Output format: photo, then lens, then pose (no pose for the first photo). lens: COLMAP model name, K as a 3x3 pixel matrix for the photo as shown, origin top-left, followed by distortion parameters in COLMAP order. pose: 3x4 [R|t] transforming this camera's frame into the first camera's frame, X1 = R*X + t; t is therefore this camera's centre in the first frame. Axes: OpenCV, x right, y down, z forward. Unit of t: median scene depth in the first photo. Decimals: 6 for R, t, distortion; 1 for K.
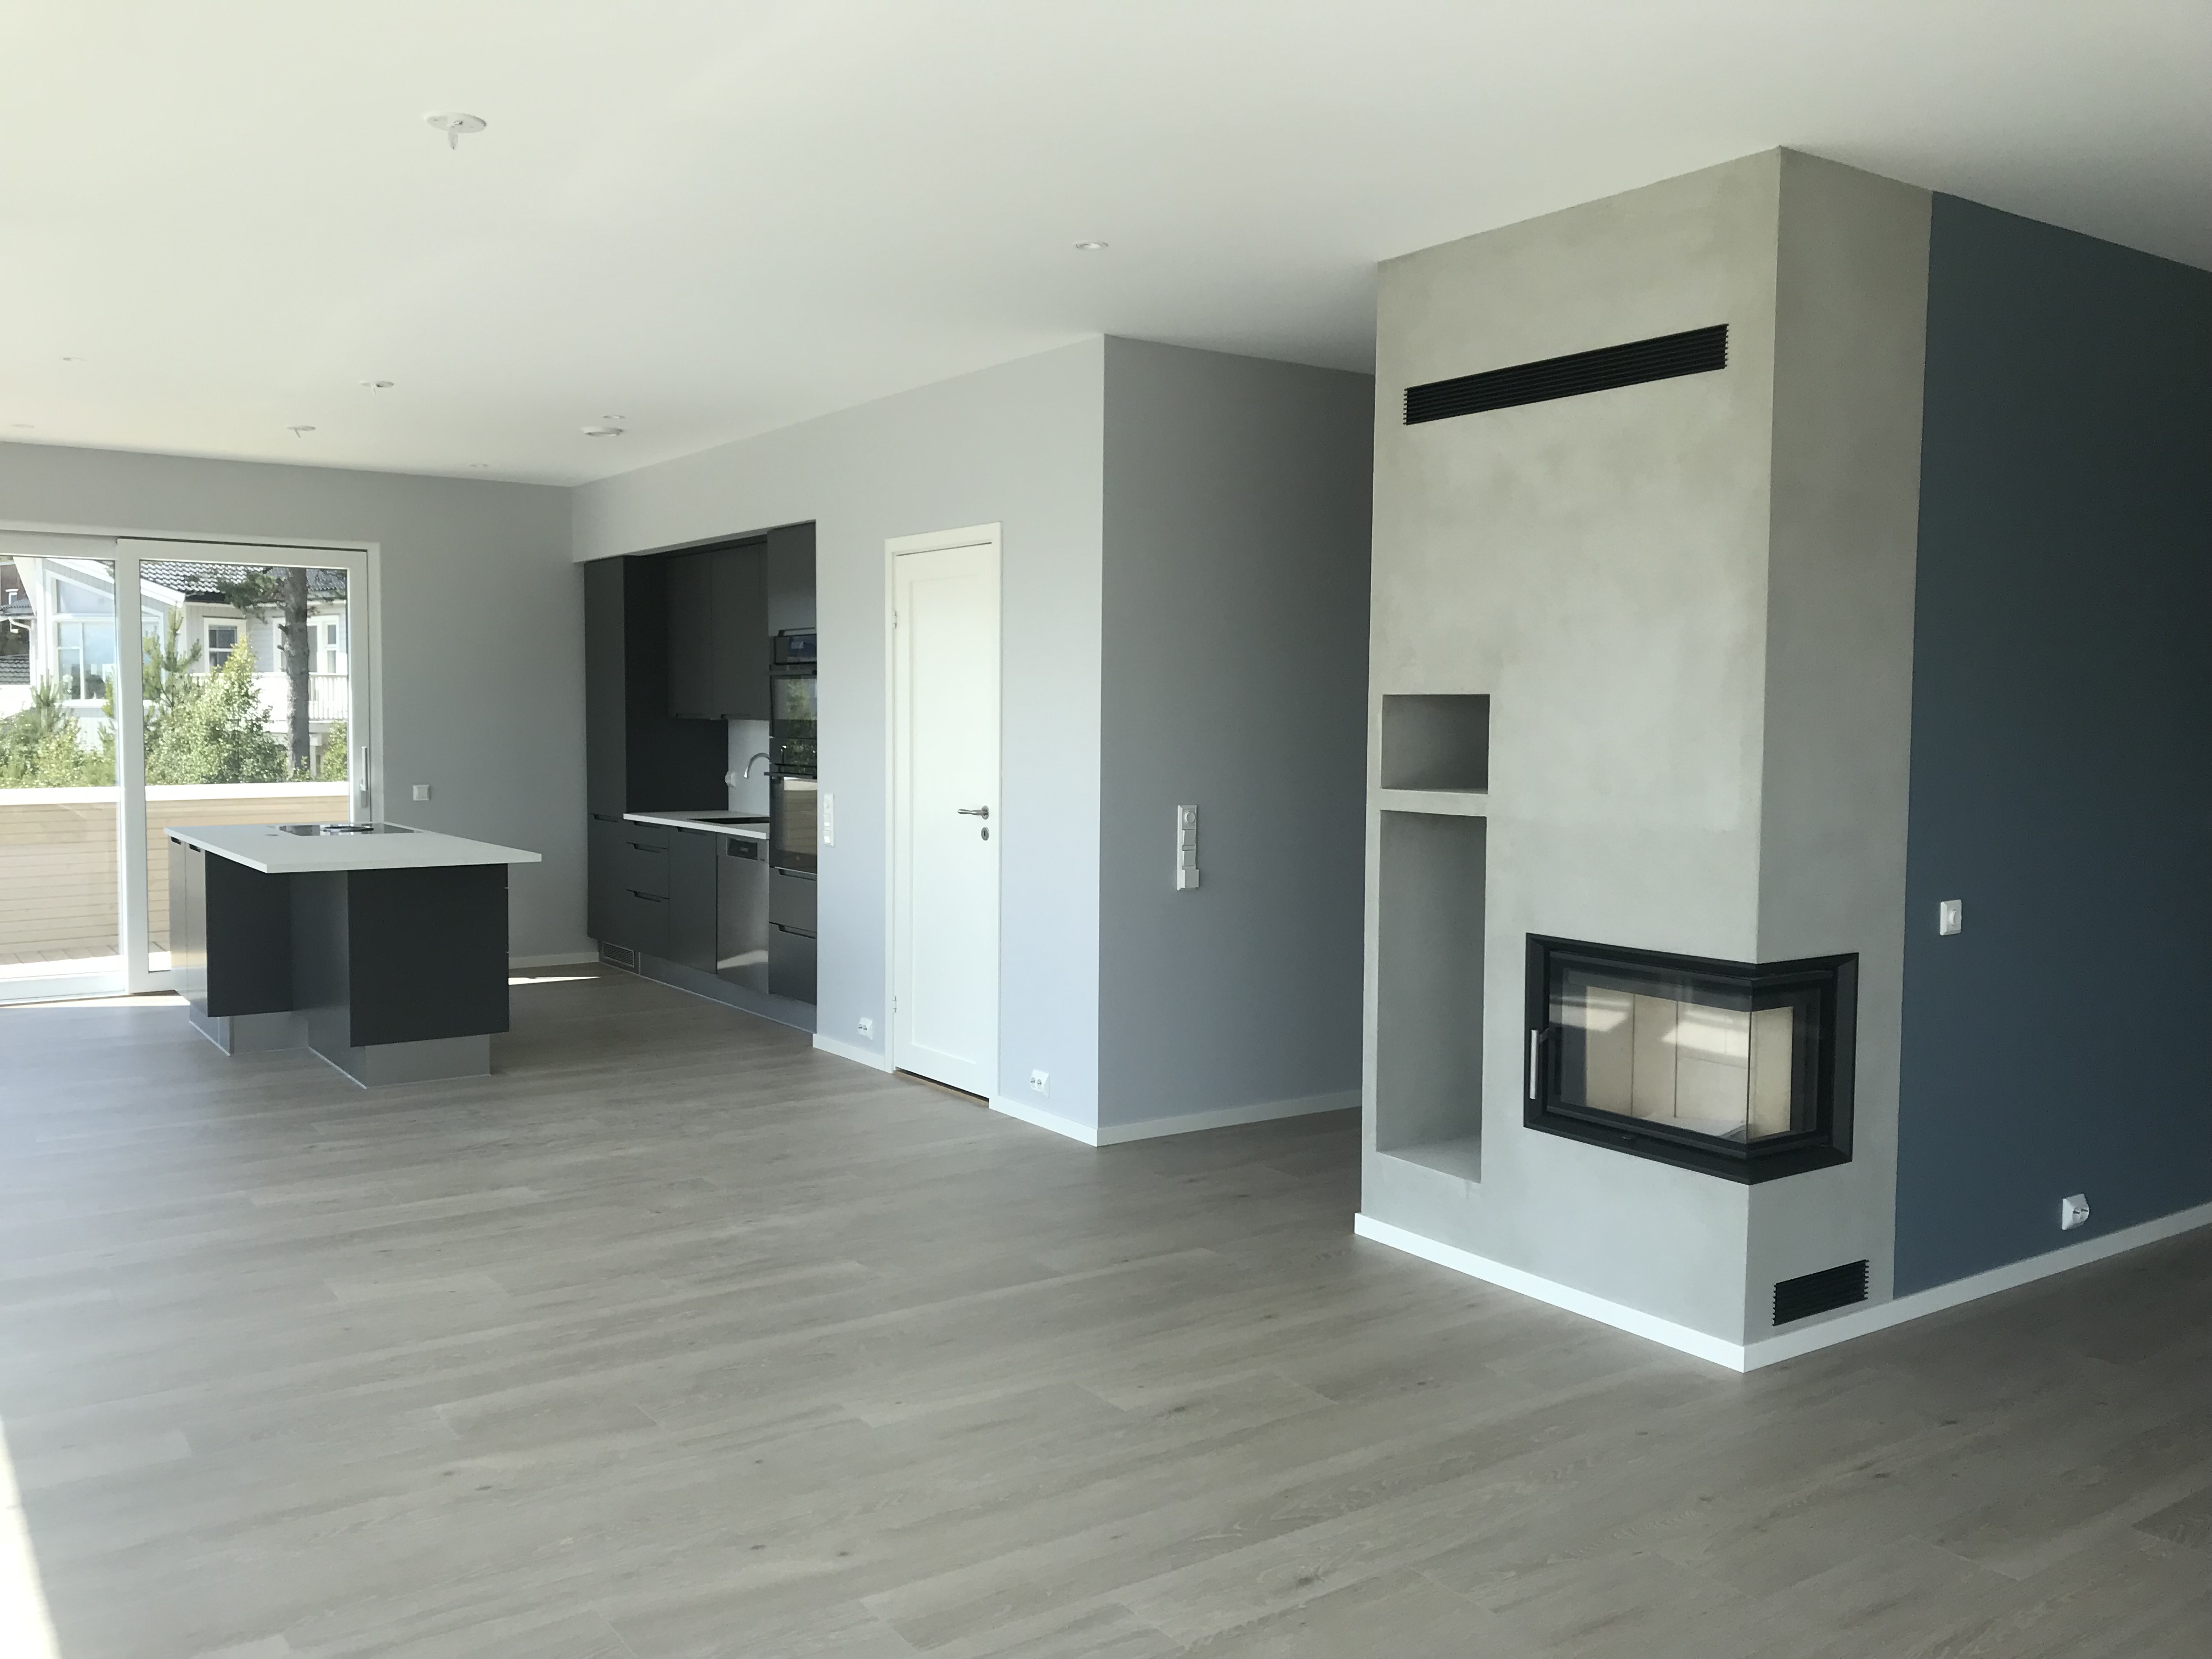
lens RADIAL K [[1817.4, 0, 1097.7], [0, 1817.4, 810.0], [0, 0, 1]] dist [0.013546, 0.001171]
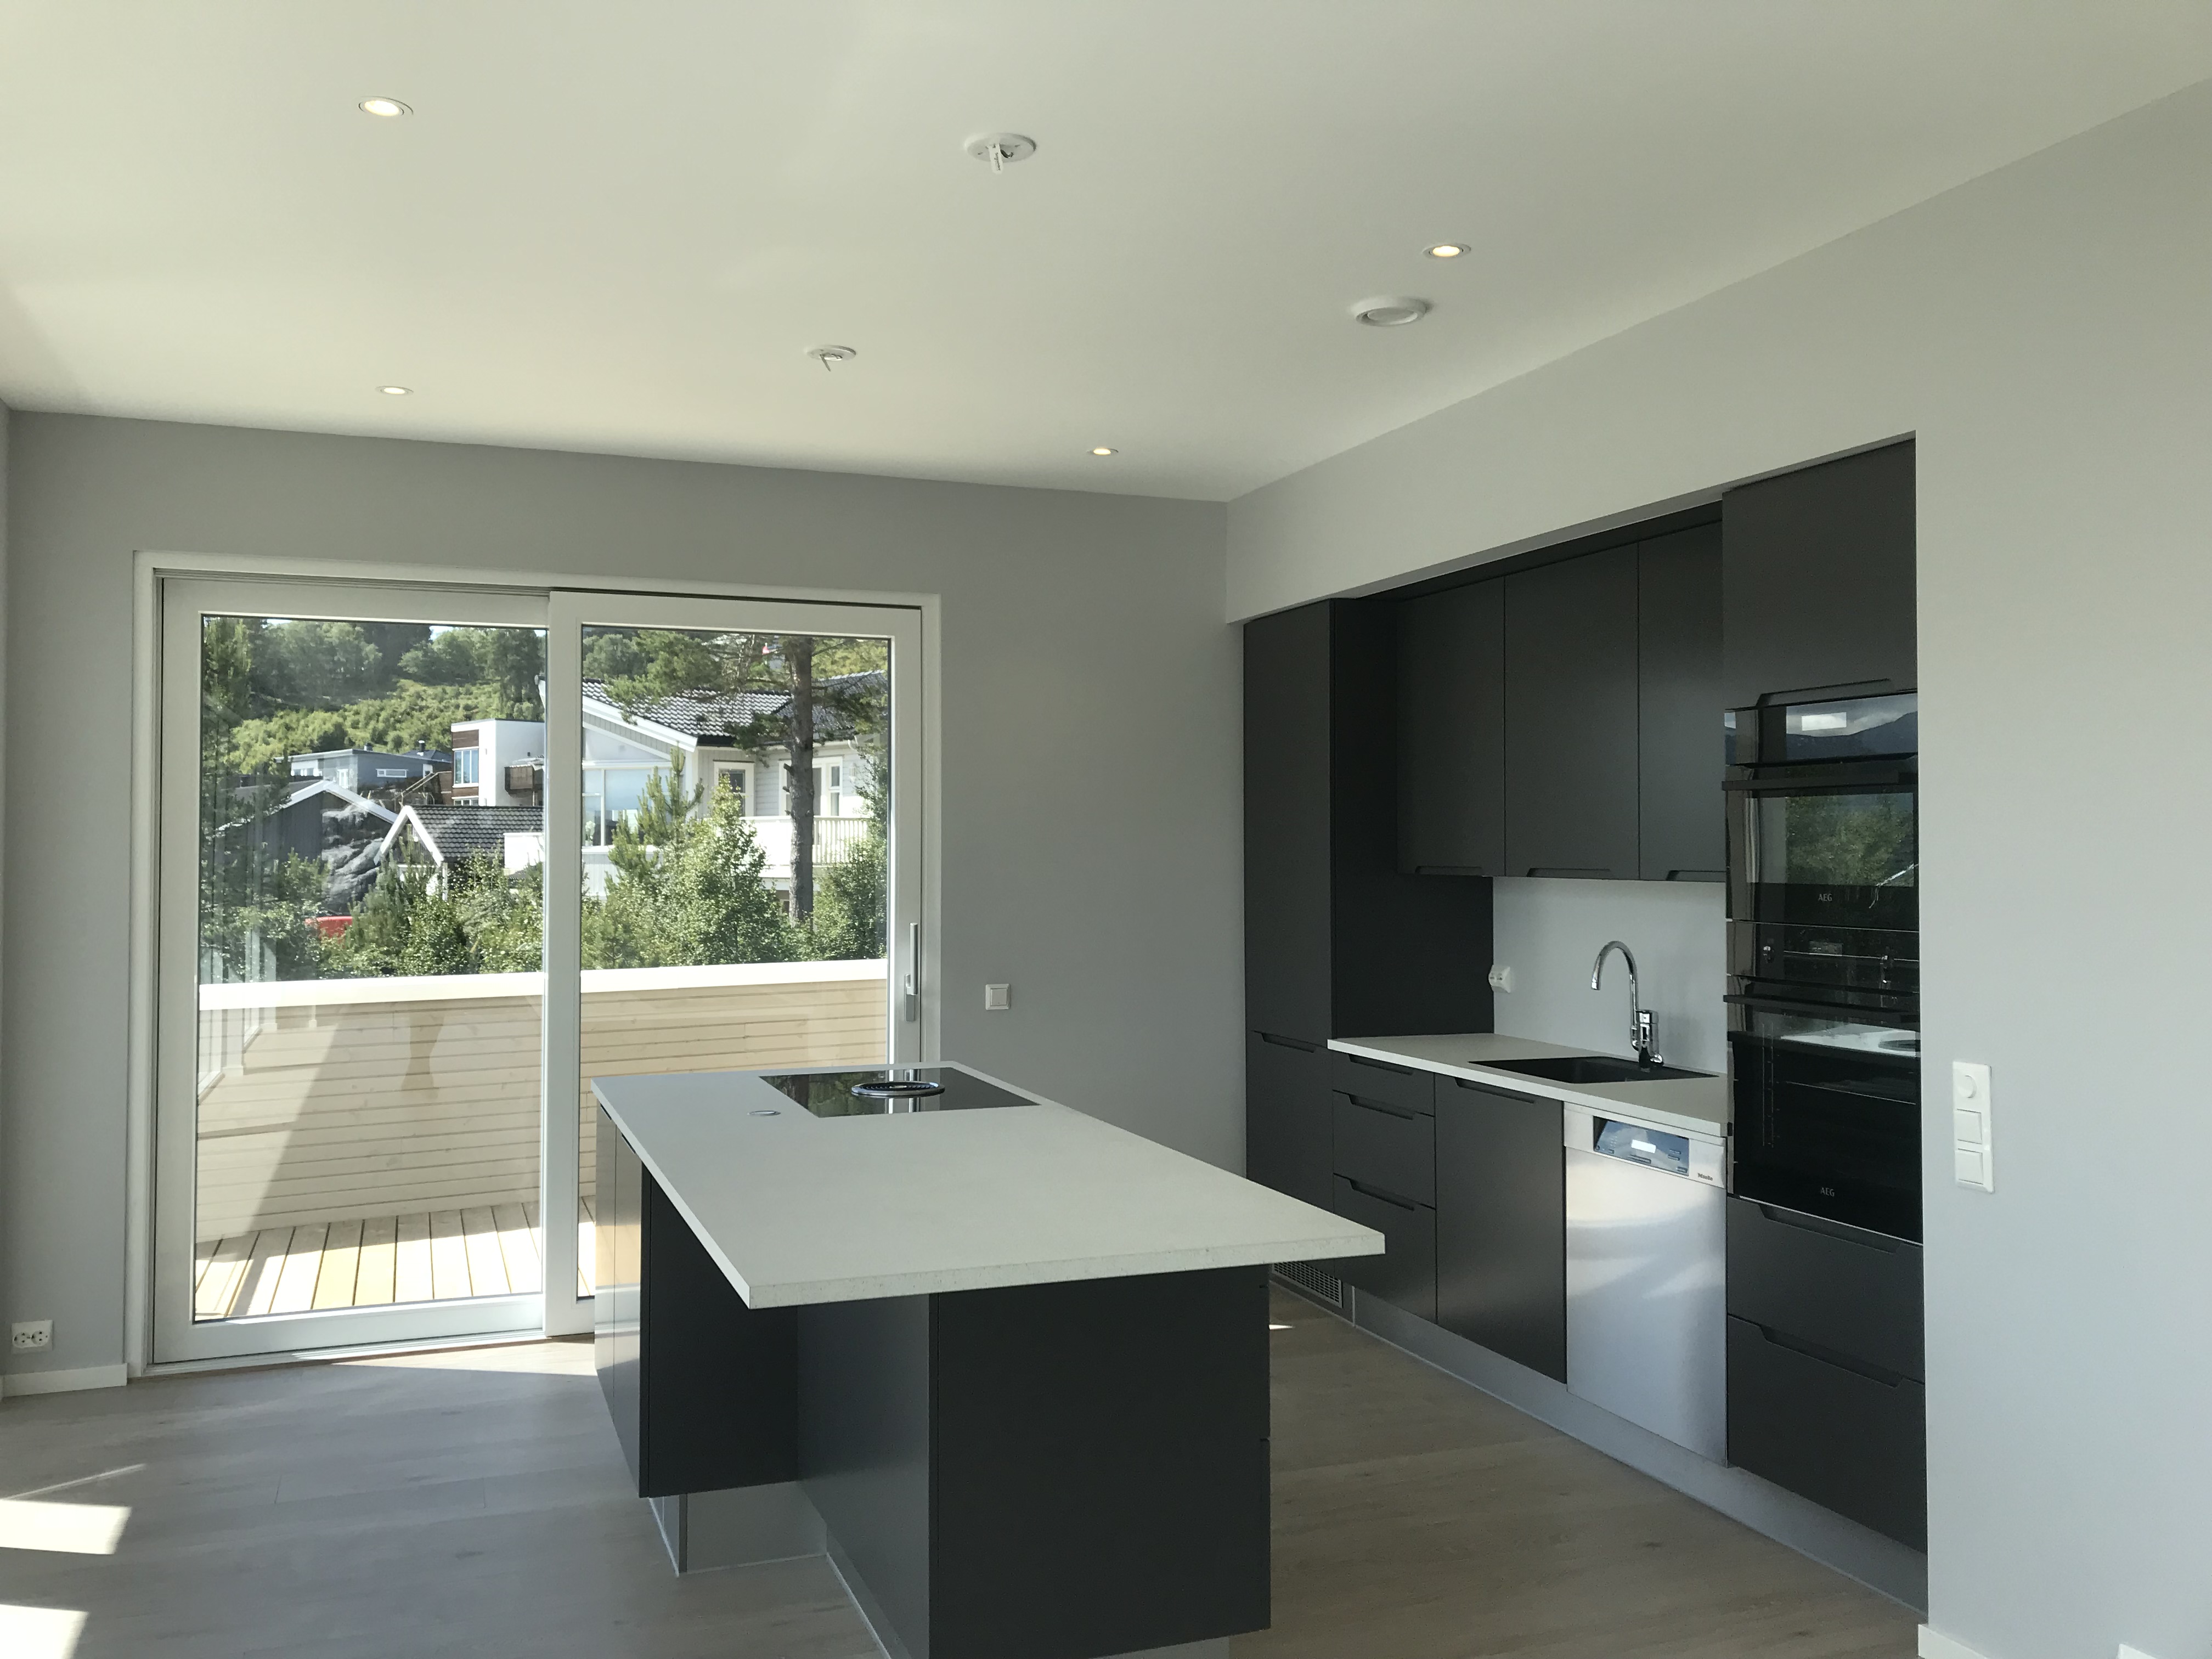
lens RADIAL K [[1802.2, 0, 1069.5], [0, 1802.2, 829.9], [0, 0, 1]] dist [0.127682, -0.226486]
pose [[0.965345, -0.006769, -0.260888, -0.204450], [-0.010651, 0.997809, -0.065303, -0.028331], [0.260759, 0.065819, 0.963158, 0.451906]]
